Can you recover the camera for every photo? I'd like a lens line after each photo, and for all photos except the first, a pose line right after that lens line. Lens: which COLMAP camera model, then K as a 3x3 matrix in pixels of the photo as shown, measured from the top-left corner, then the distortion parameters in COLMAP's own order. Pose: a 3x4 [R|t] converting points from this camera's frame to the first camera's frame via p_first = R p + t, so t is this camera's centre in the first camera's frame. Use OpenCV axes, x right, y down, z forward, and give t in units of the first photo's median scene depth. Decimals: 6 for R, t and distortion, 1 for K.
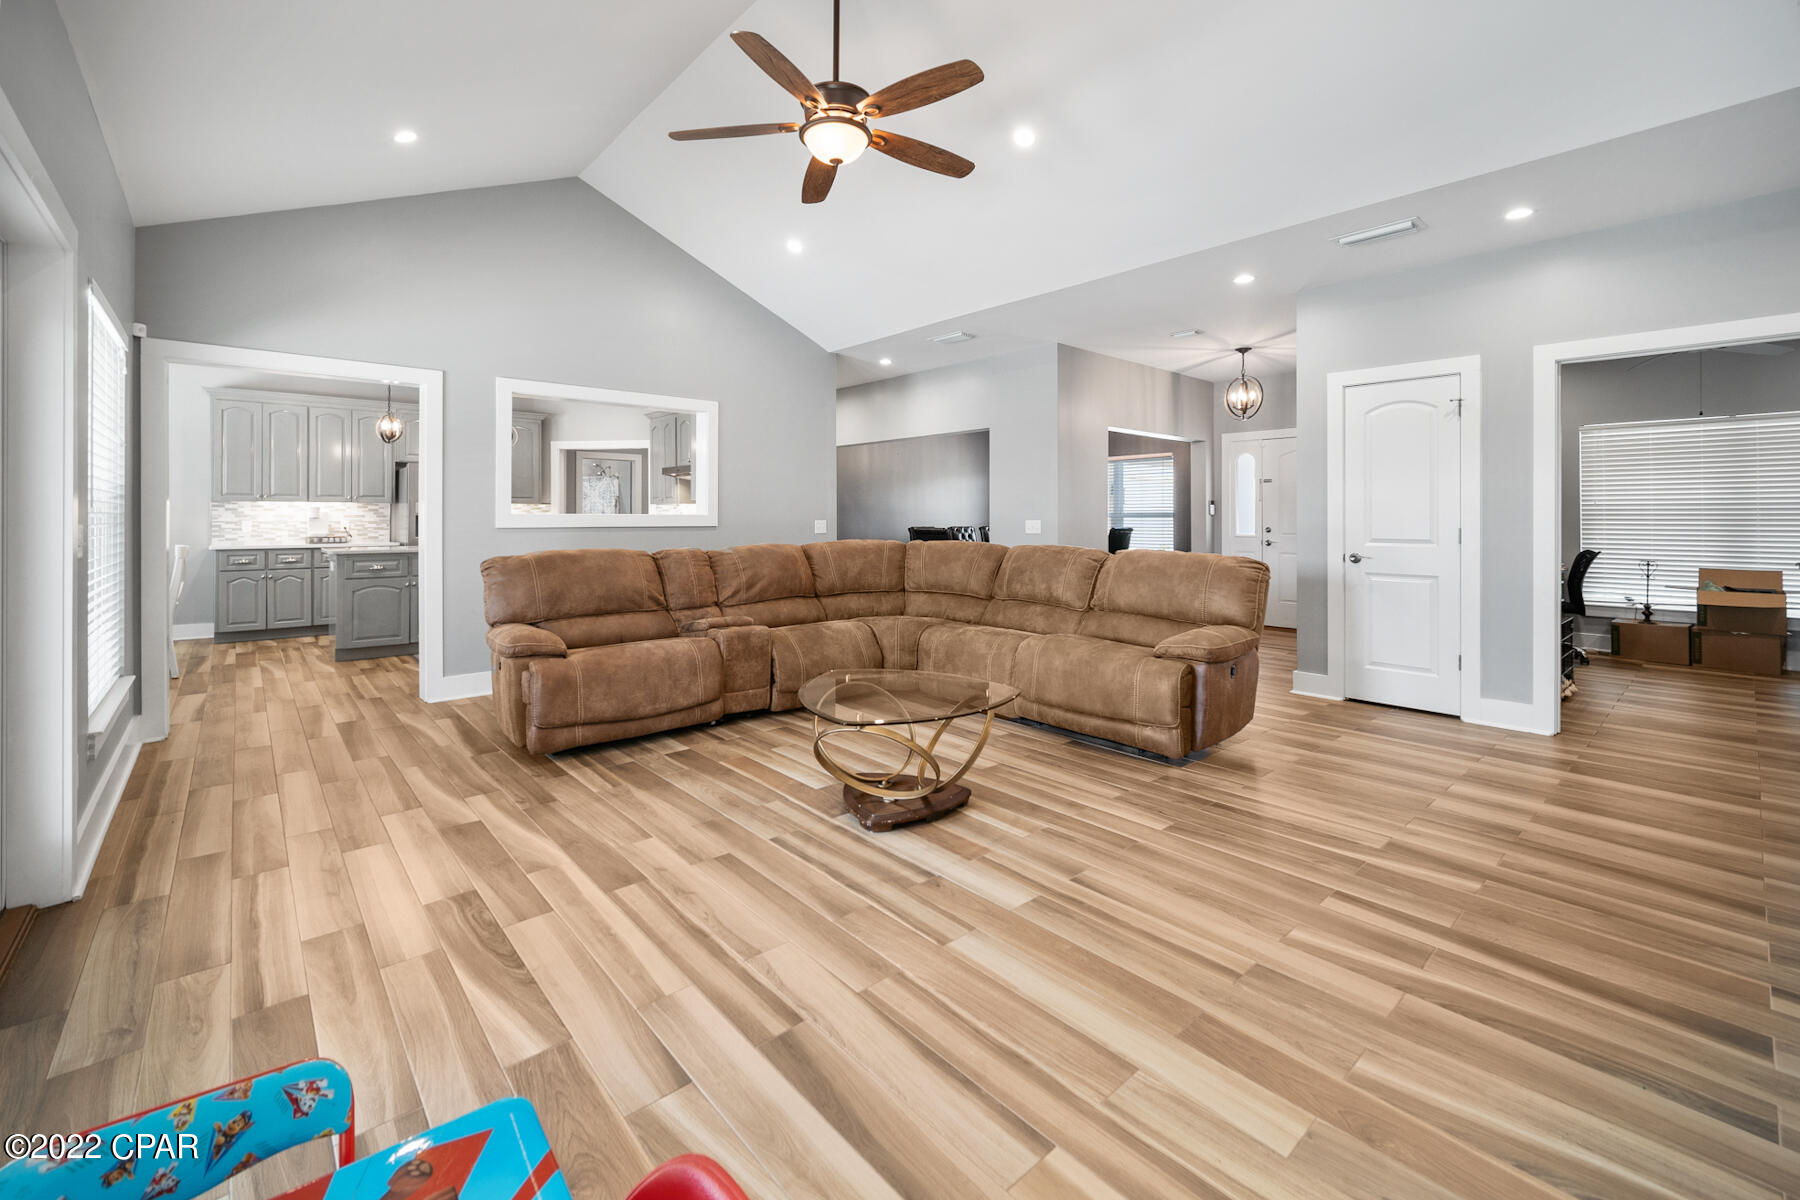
lens RADIAL K [[736.6, 0, 877.5], [0, 736.6, 553.7], [0, 0, 1]] dist [-0.000650, 0.000232]
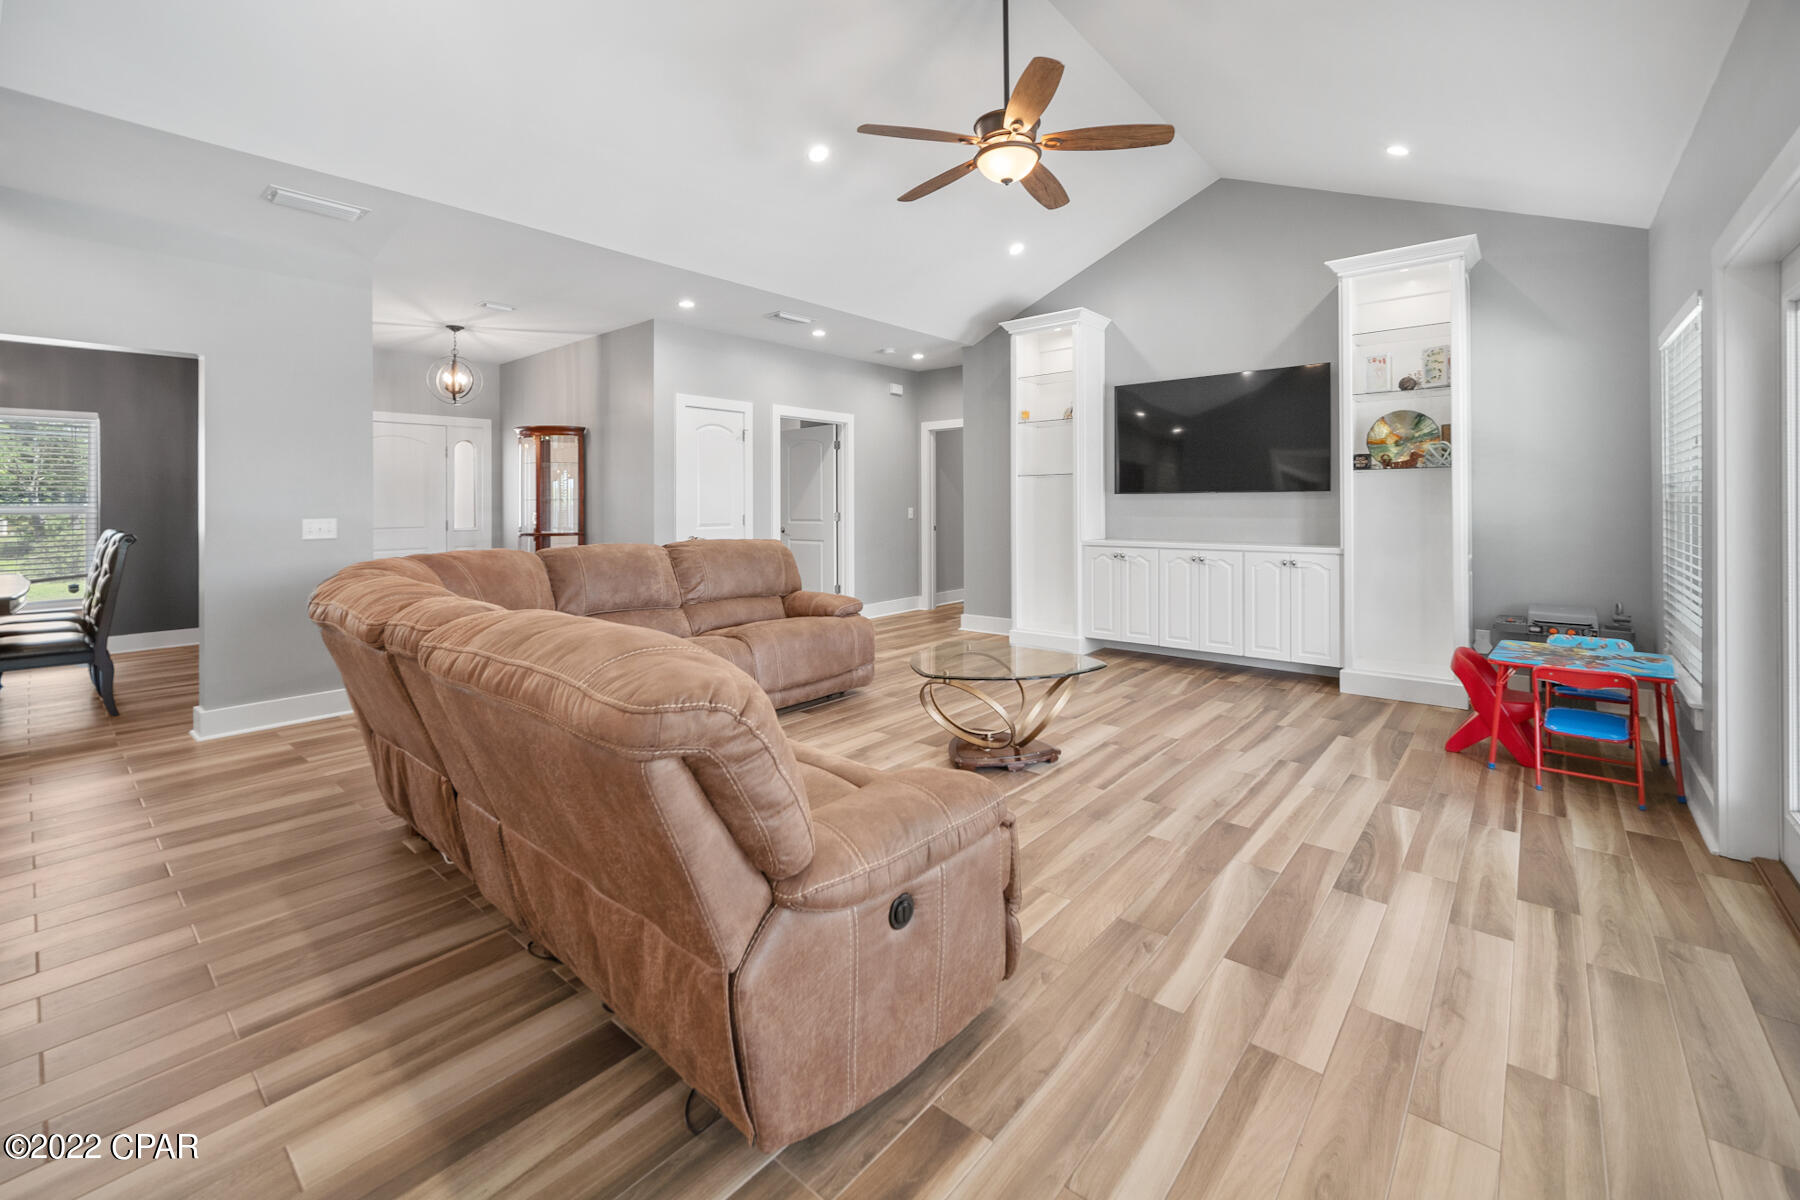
lens RADIAL K [[766.1, 0, 888.8], [0, 766.1, 506.5], [0, 0, 1]] dist [-0.000877, 0.000314]
pose [[-0.147501, -0.006037, 0.989044, -1.583816], [0.057957, 0.998210, 0.014737, -0.108786], [-0.987362, 0.059496, -0.146887, 1.842818]]
